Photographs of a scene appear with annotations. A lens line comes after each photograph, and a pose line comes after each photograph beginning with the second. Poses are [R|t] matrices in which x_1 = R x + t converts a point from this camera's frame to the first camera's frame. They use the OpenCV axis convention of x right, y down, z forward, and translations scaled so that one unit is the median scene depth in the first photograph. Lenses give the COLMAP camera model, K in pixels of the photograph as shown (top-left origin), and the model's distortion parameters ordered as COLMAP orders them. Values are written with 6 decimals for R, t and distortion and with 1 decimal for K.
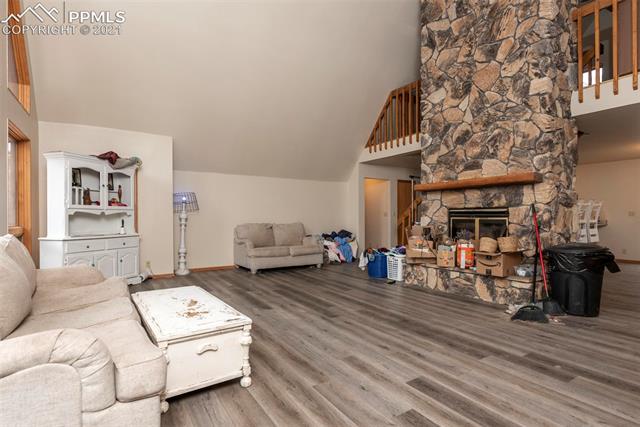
lens RADIAL K [[324.0, 0, 320.0], [0, 324.0, 216.0], [0, 0, 1]] dist [0.001961, 0.000029]
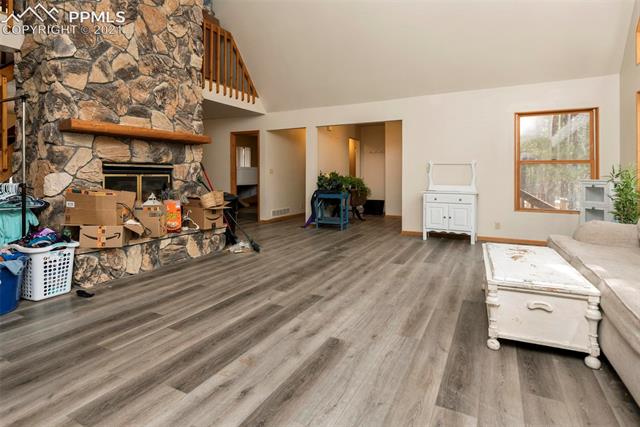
lens RADIAL K [[324.0, 0, 321.0], [0, 324.0, 173.9], [0, 0, 1]] dist [0.001961, 0.000029]
pose [[-0.480377, 0.001530, 0.877061, -0.502982], [-0.002565, 0.999992, -0.003149, 0.004967], [-0.877058, -0.003763, -0.480369, 1.031794]]
